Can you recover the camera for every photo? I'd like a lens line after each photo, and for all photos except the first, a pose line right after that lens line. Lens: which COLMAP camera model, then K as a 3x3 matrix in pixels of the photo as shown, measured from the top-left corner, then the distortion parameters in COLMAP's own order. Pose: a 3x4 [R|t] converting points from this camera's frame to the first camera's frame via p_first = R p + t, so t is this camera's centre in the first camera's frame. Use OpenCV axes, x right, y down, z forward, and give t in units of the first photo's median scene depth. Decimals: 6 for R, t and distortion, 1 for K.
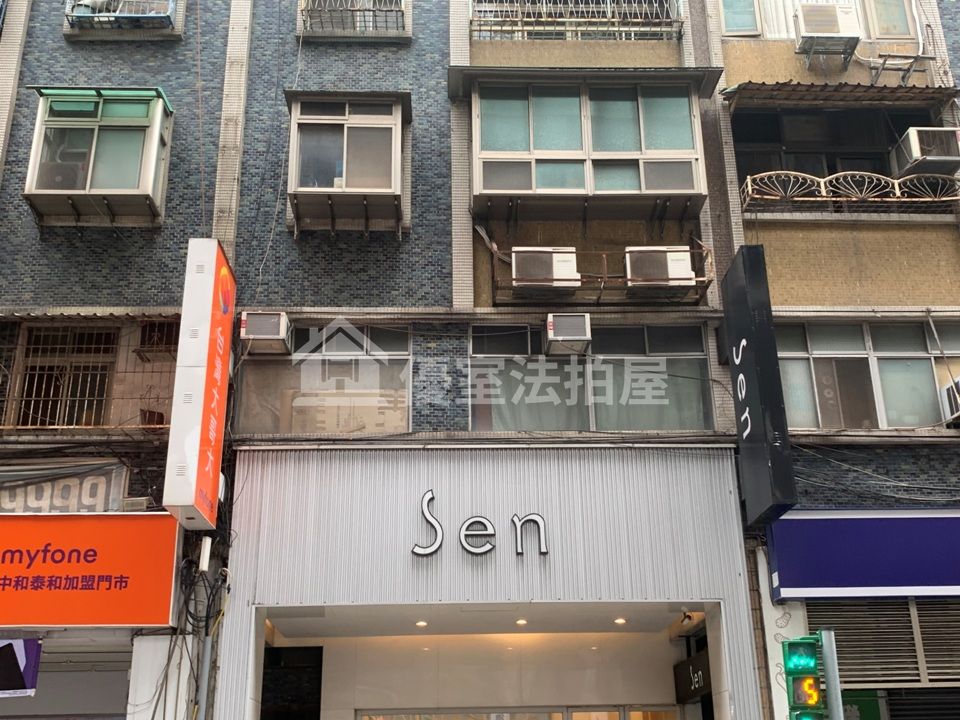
lens RADIAL K [[1067.3, 0, 491.1], [0, 1067.3, 365.9], [0, 0, 1]] dist [0.005596, 0.000000]
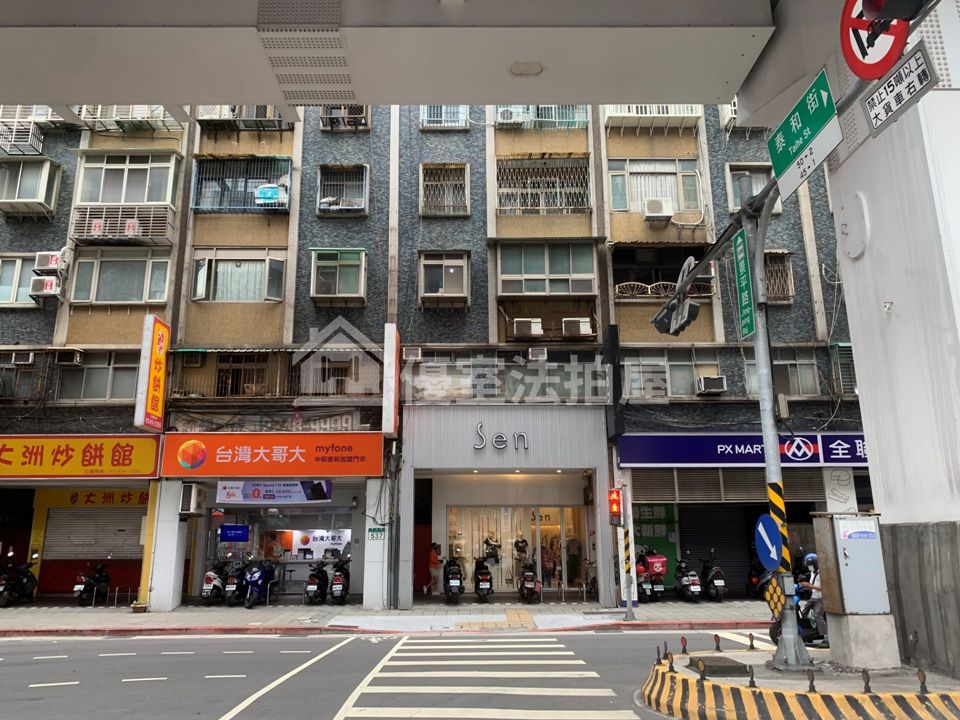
lens RADIAL K [[741.0, 0, 471.4], [0, 741.0, 350.9], [0, 0, 1]] dist [0.034226, -0.046245]
pose [[0.999346, 0.004388, -0.035899, -0.017173], [0.000179, 0.992001, 0.126229, -0.250758], [0.036166, -0.126153, 0.991351, -0.650281]]
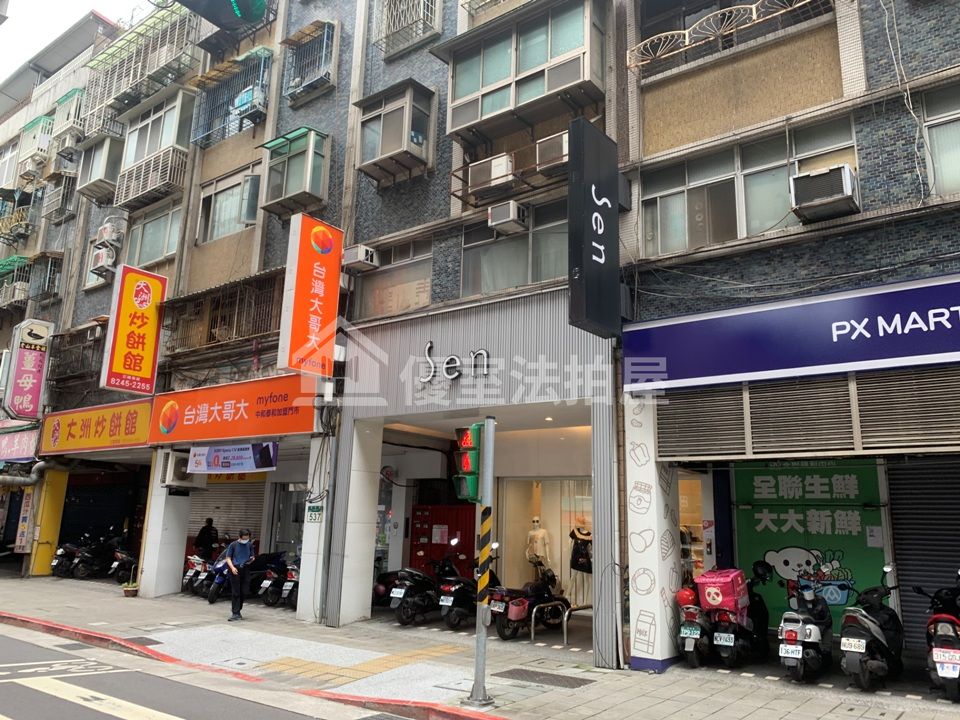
lens RADIAL K [[741.0, 0, 475.8], [0, 741.0, 355.0], [0, 0, 1]] dist [0.034226, -0.046245]
pose [[0.764515, -0.105052, -0.635988, 0.639461], [0.194800, 0.978153, 0.072596, 0.067173], [0.614467, -0.179391, 0.768277, 0.193378]]
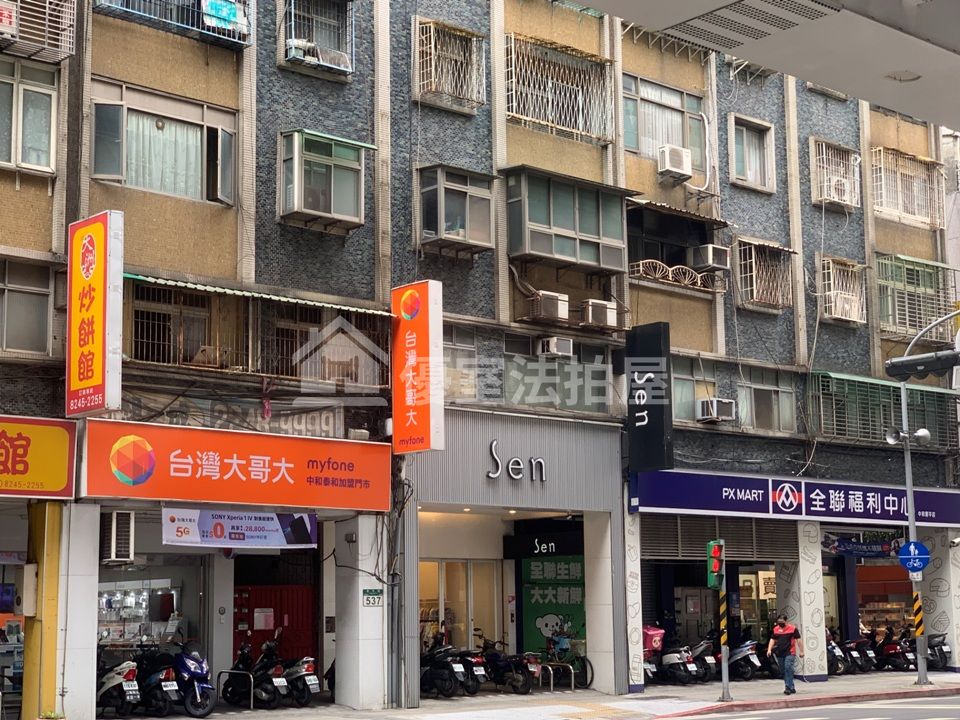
lens RADIAL K [[1633.5, 0, 477.7], [0, 1633.5, 361.7], [0, 0, 1]] dist [-0.010124, 0.000000]
pose [[0.768534, 0.108005, 0.630627, -1.618976], [-0.237314, 0.963461, 0.124202, -0.296430], [-0.594170, -0.245110, 0.766083, -0.879069]]
